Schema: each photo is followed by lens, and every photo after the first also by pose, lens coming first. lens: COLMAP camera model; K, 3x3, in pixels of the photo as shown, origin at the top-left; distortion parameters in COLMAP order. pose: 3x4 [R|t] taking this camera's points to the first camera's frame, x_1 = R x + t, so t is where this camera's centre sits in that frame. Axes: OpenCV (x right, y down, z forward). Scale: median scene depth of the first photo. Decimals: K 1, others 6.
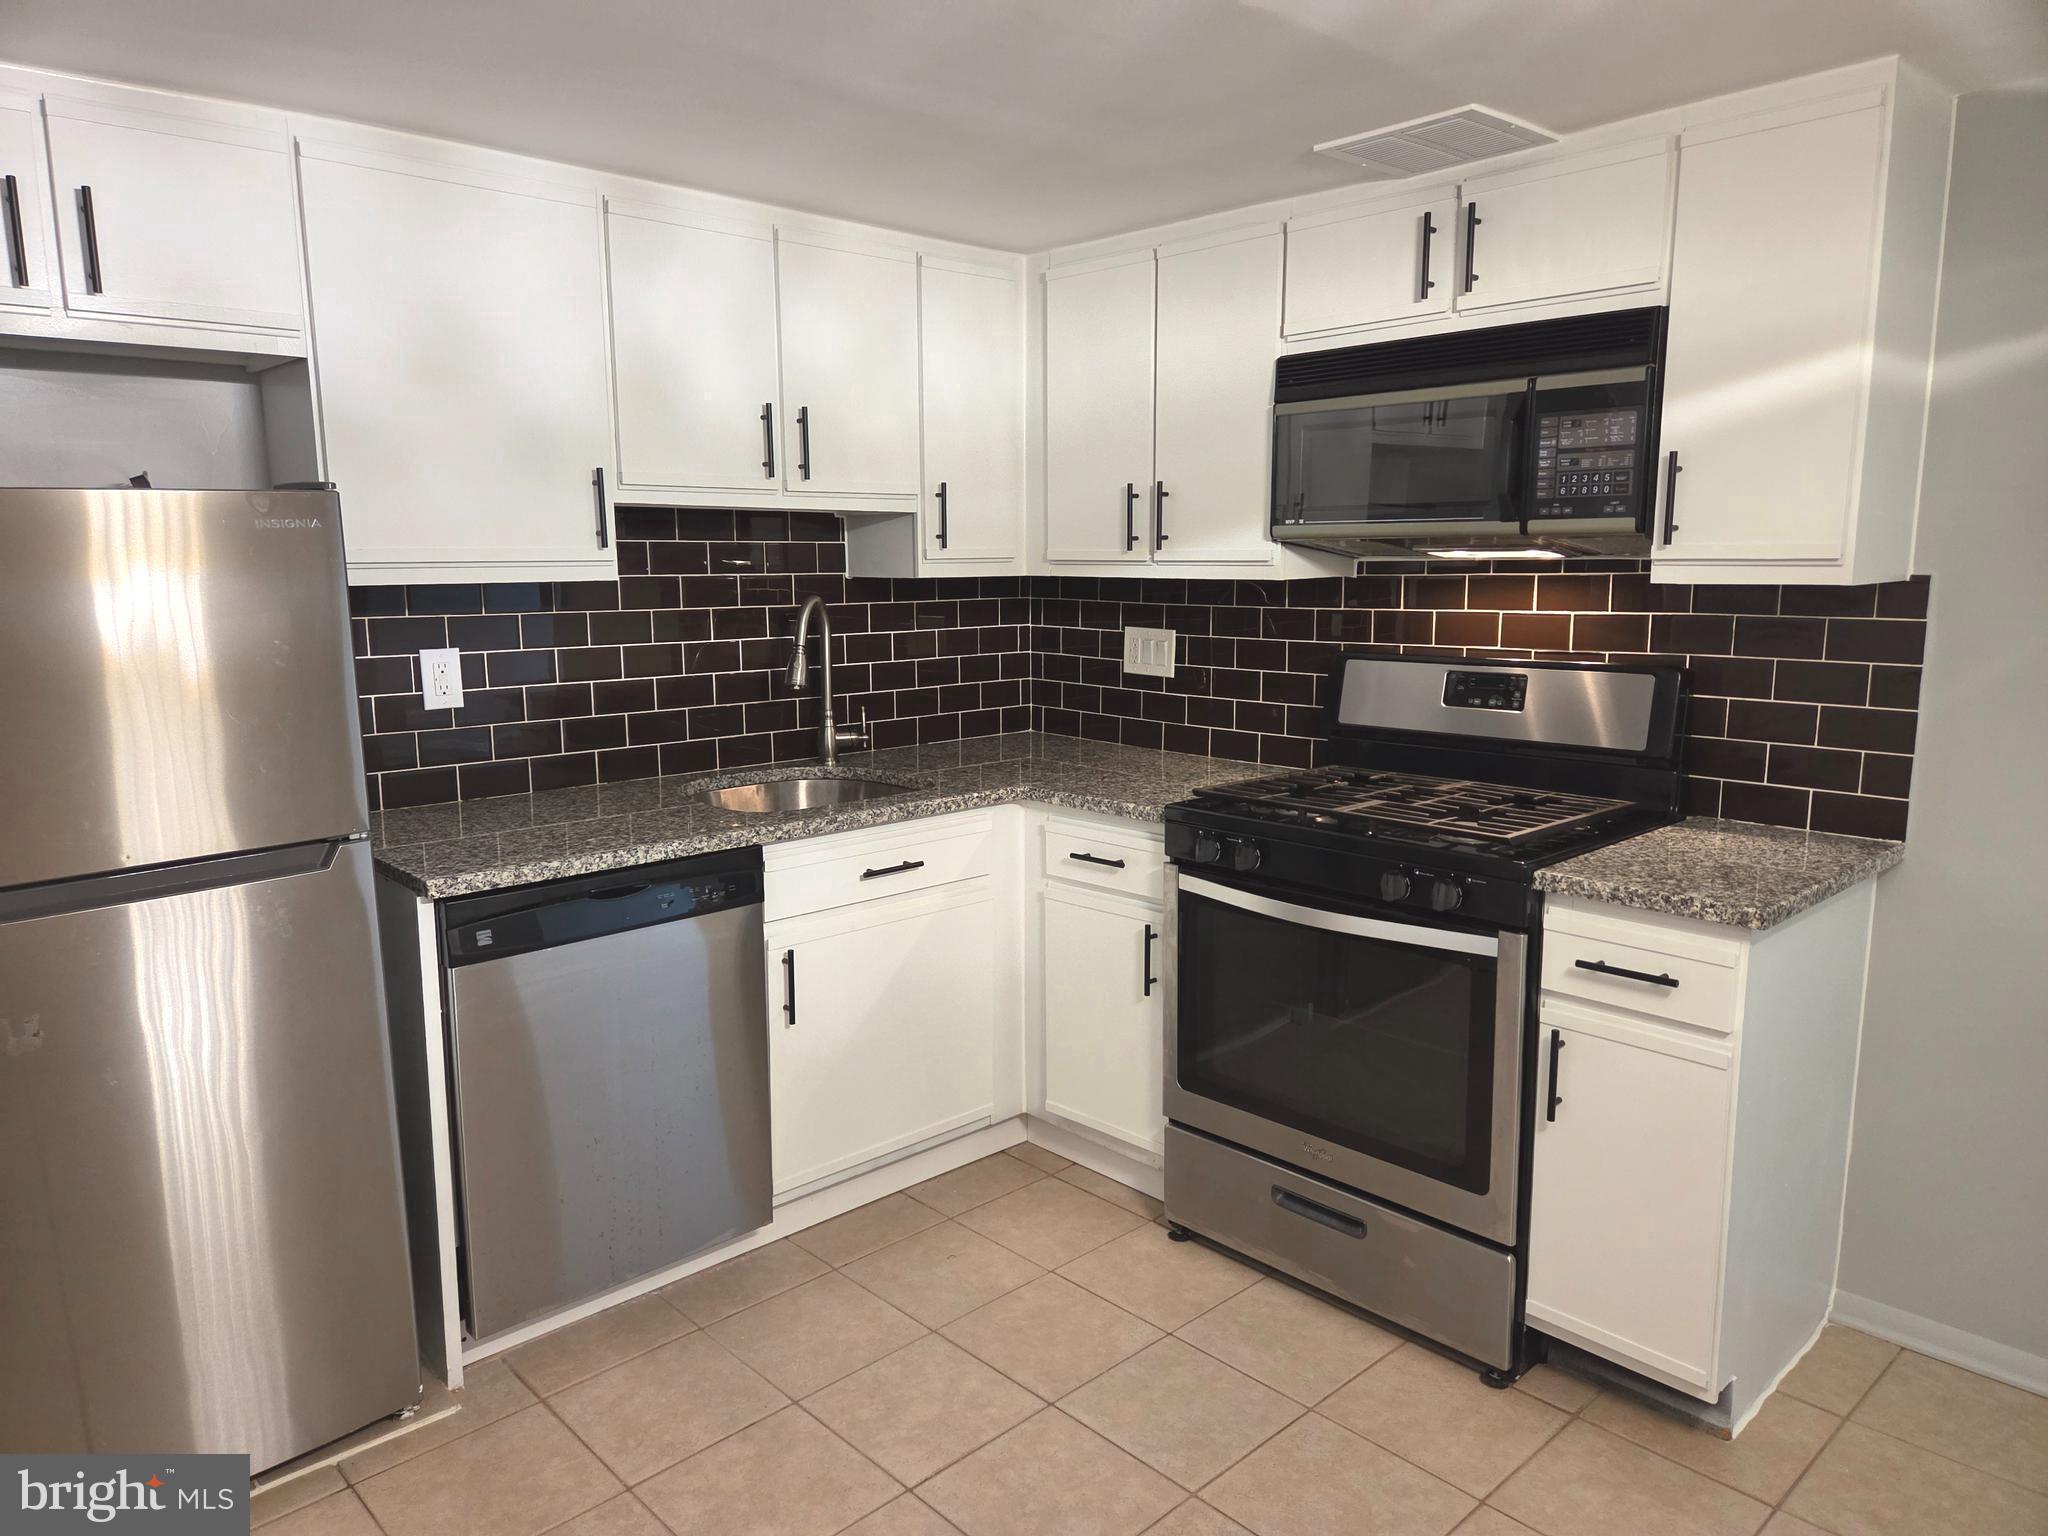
lens RADIAL K [[1396.4, 0, 1029.1], [0, 1396.4, 760.8], [0, 0, 1]] dist [0.093211, -0.090808]
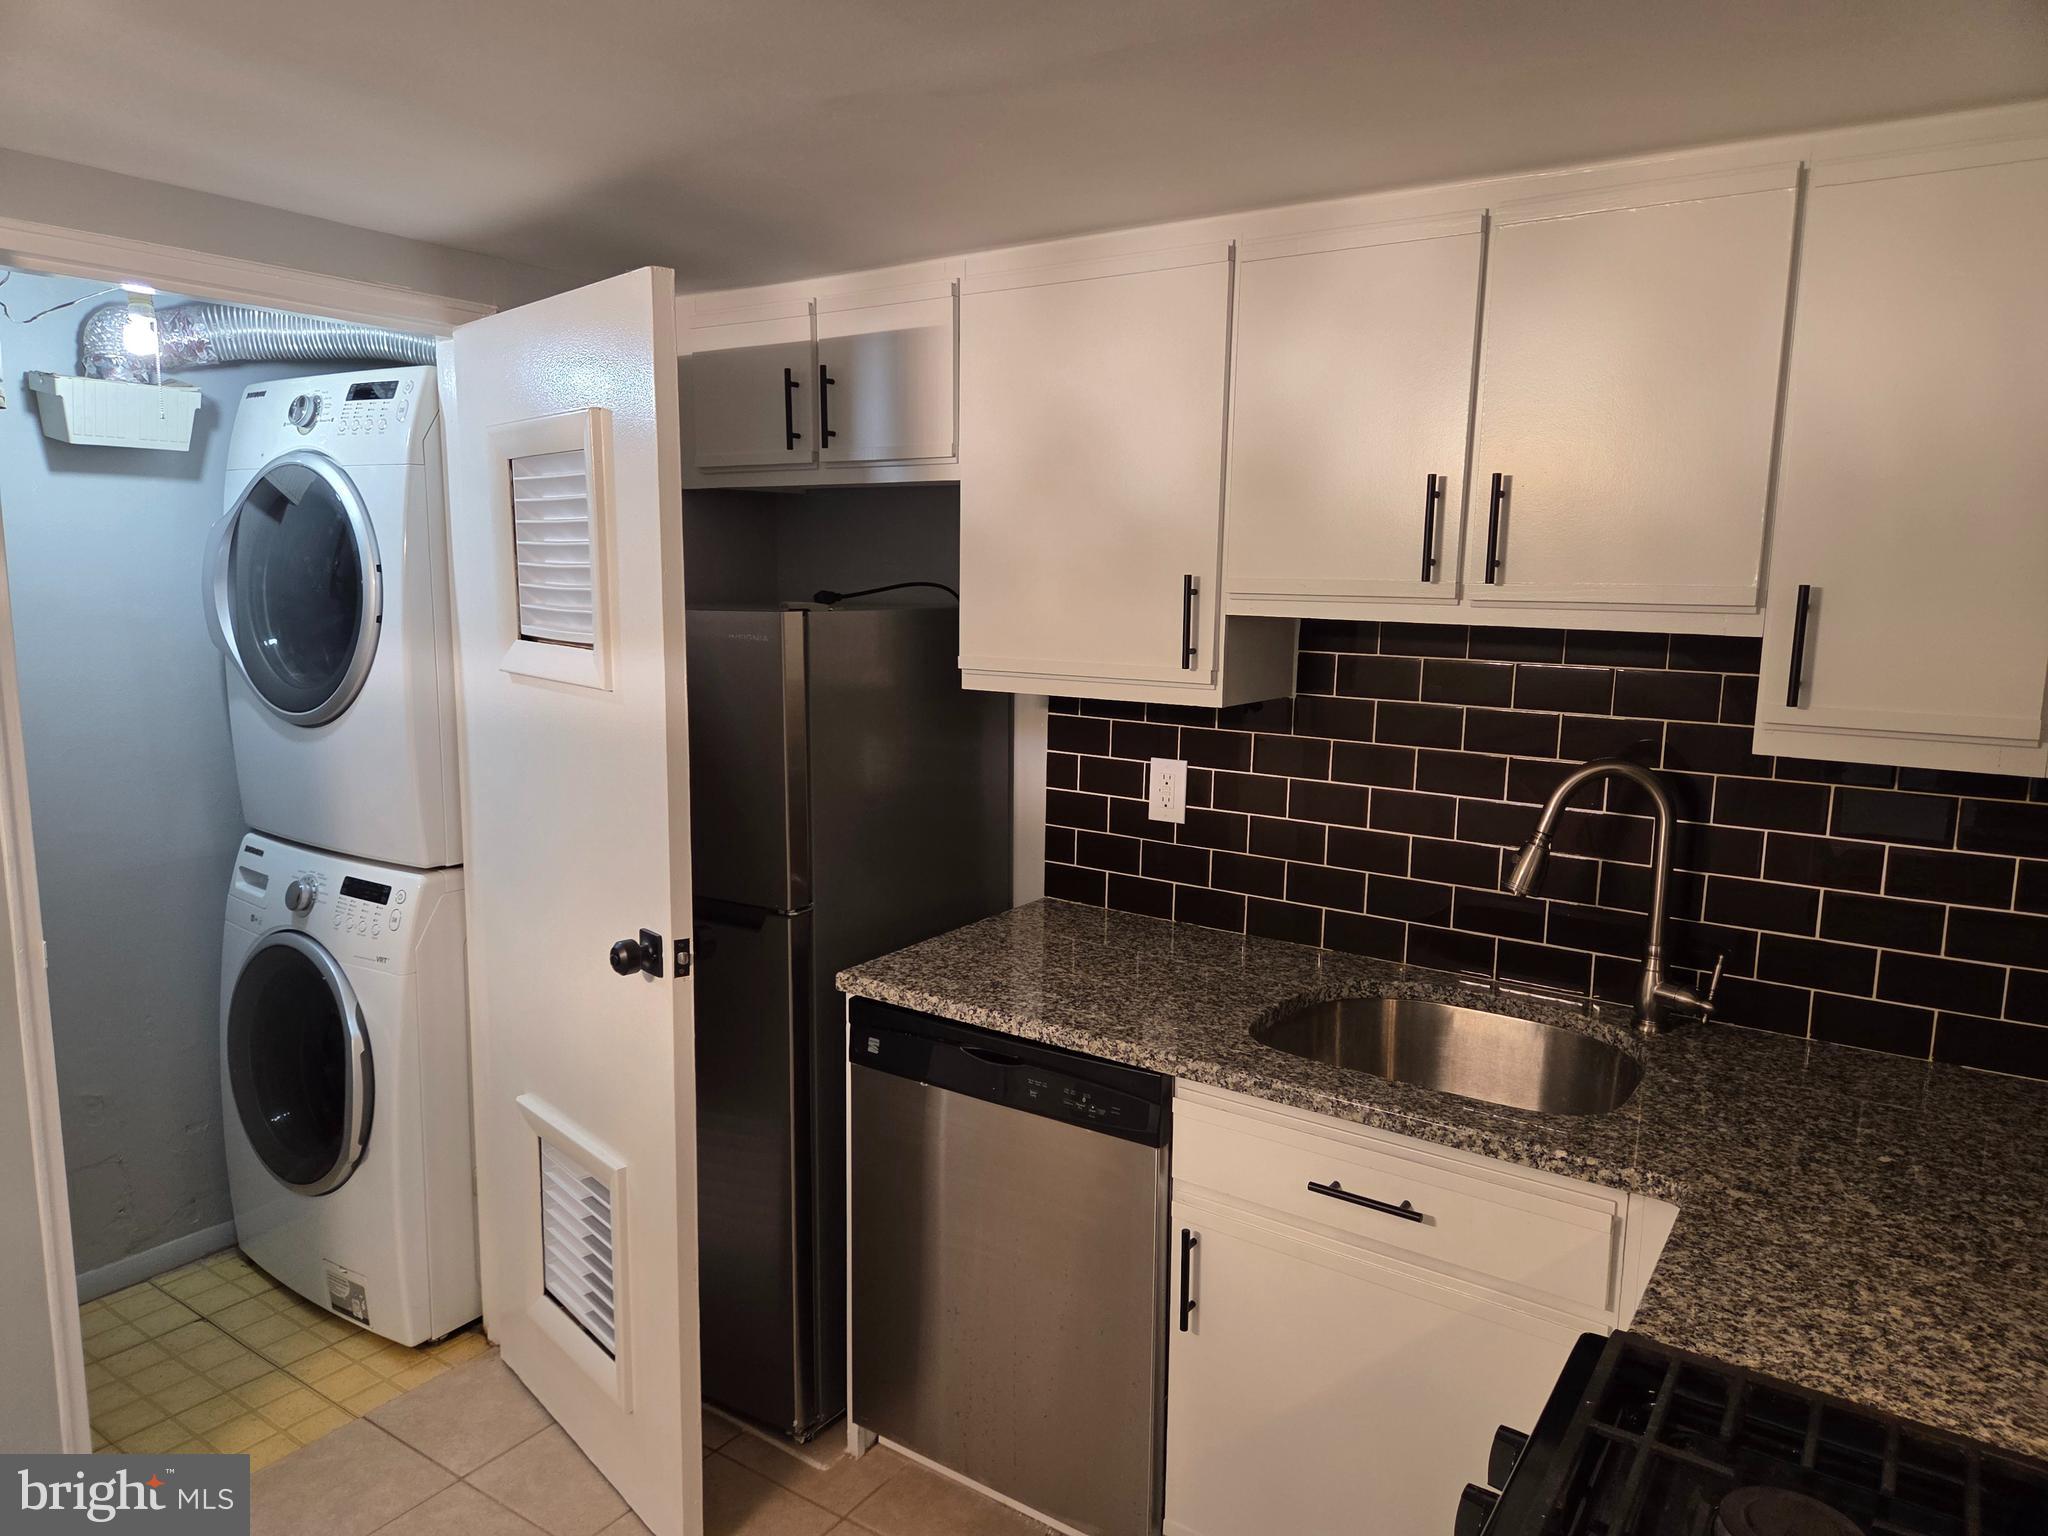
lens RADIAL K [[1379.7, 0, 978.2], [0, 1379.7, 768.1], [0, 0, 1]] dist [0.090886, -0.093329]
pose [[0.198398, 0.150892, -0.968437, 0.451171], [-0.163779, 0.979290, 0.119030, -0.160929], [0.966341, 0.134994, 0.219002, 0.668184]]
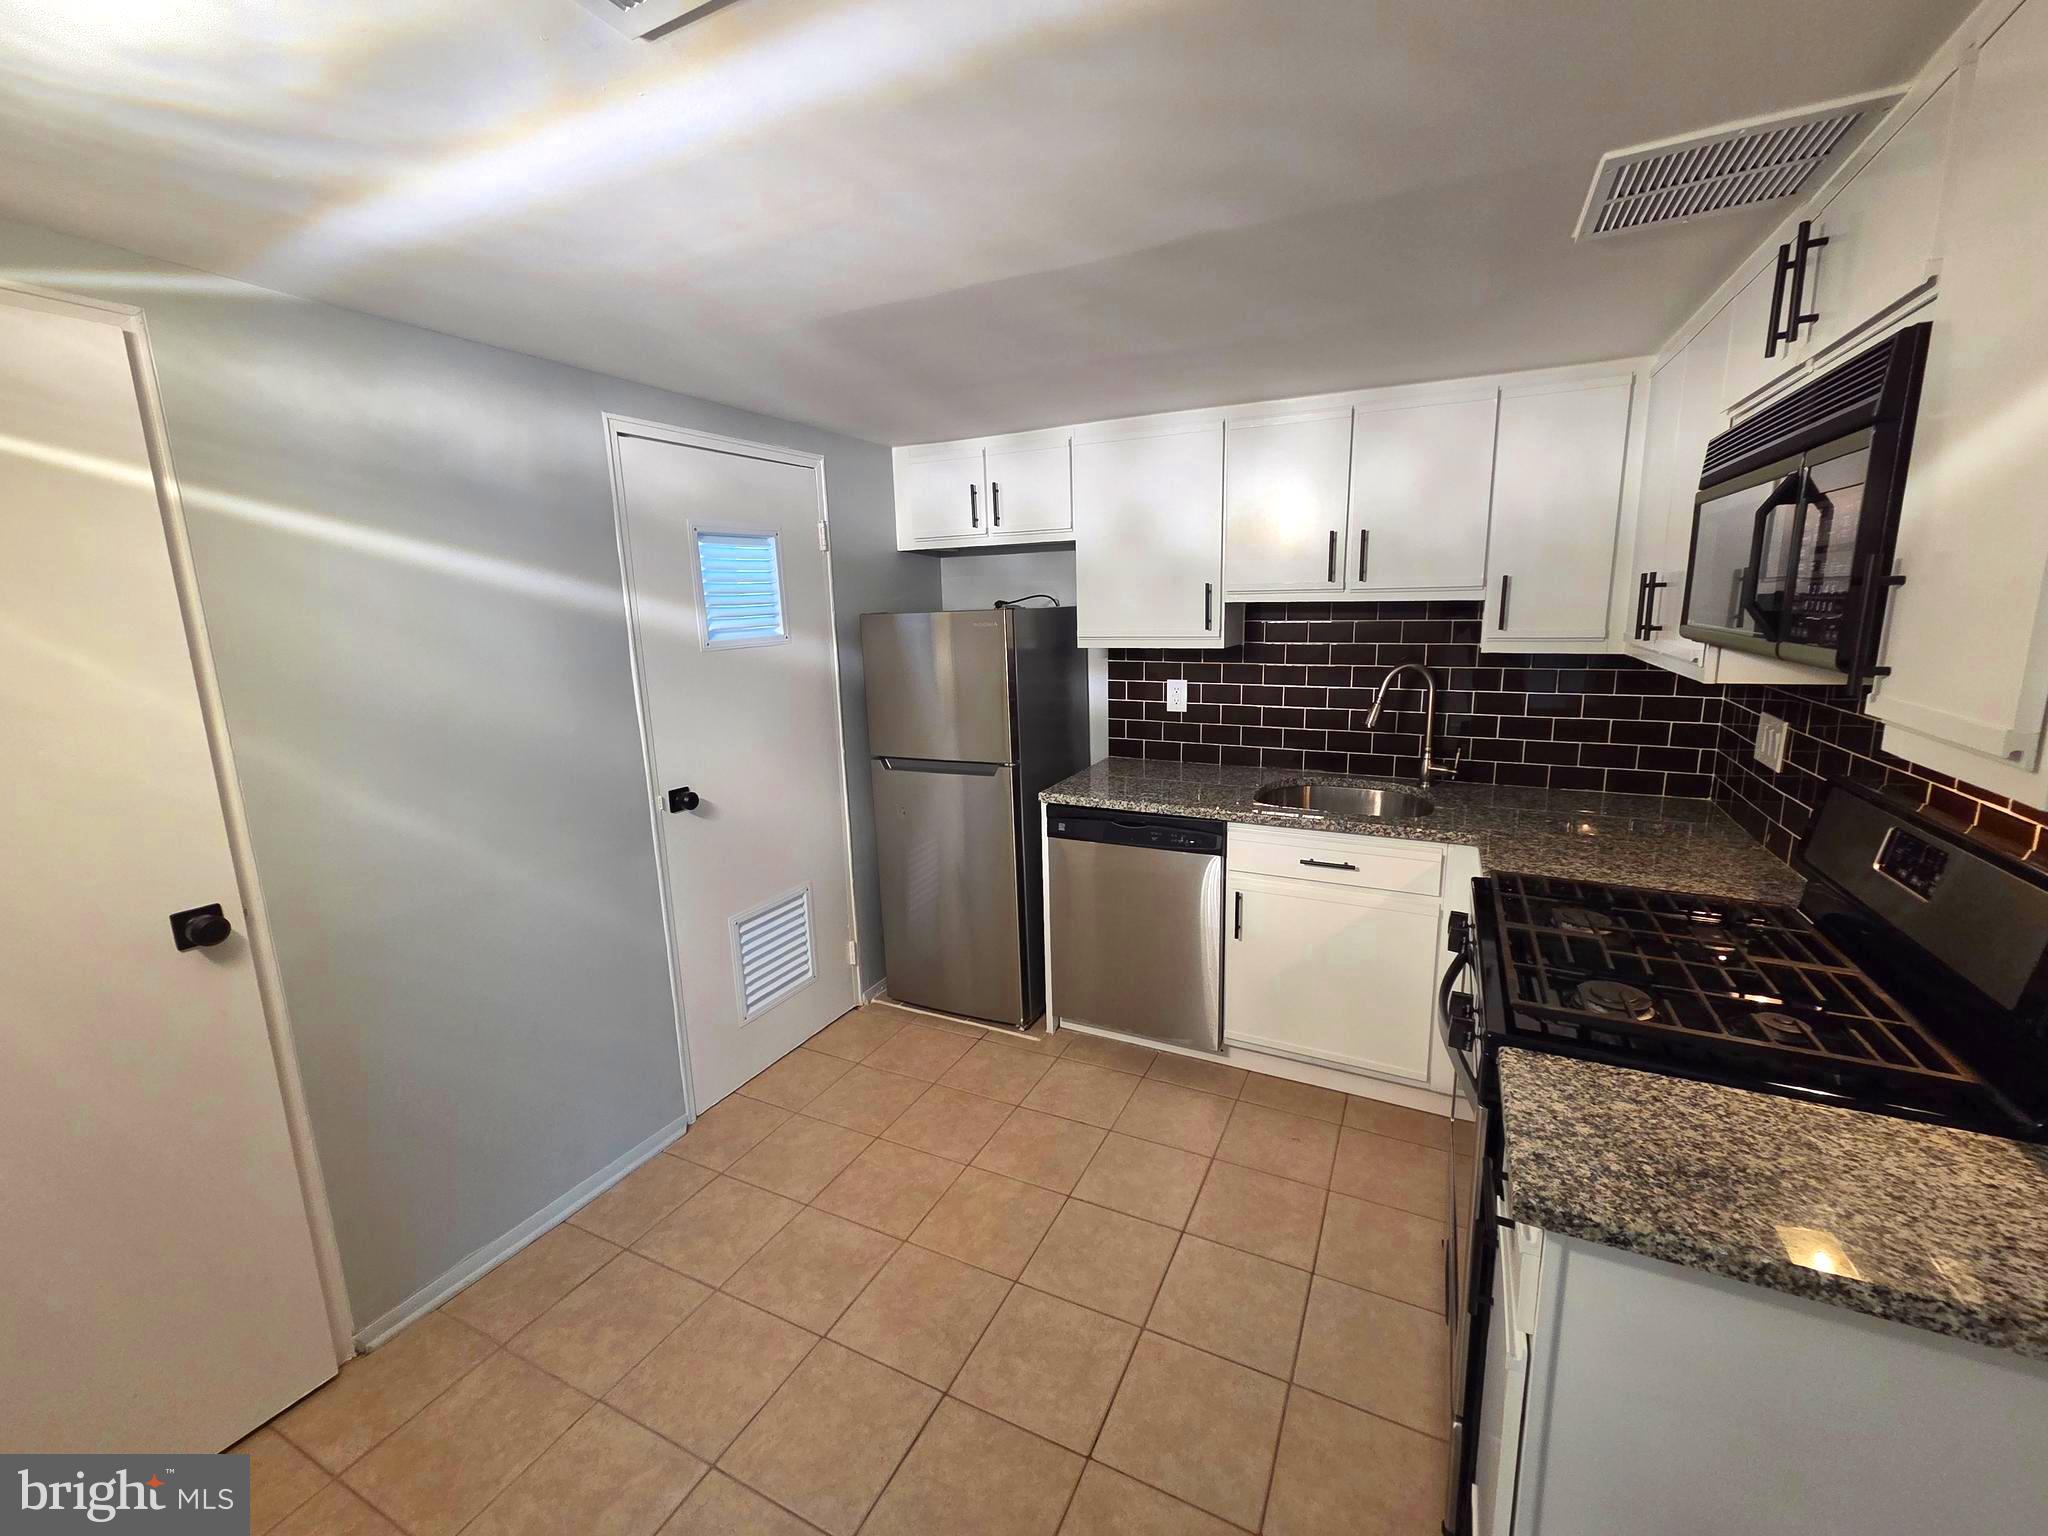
lens RADIAL K [[850.4, 0, 1010.5], [0, 850.4, 759.3], [0, 0, 1]] dist [0.003086, -0.000079]
pose [[0.335232, 0.175694, -0.925609, 0.563166], [-0.120937, 0.982355, 0.142665, -0.108398], [0.934341, 0.064115, 0.350564, 0.402821]]
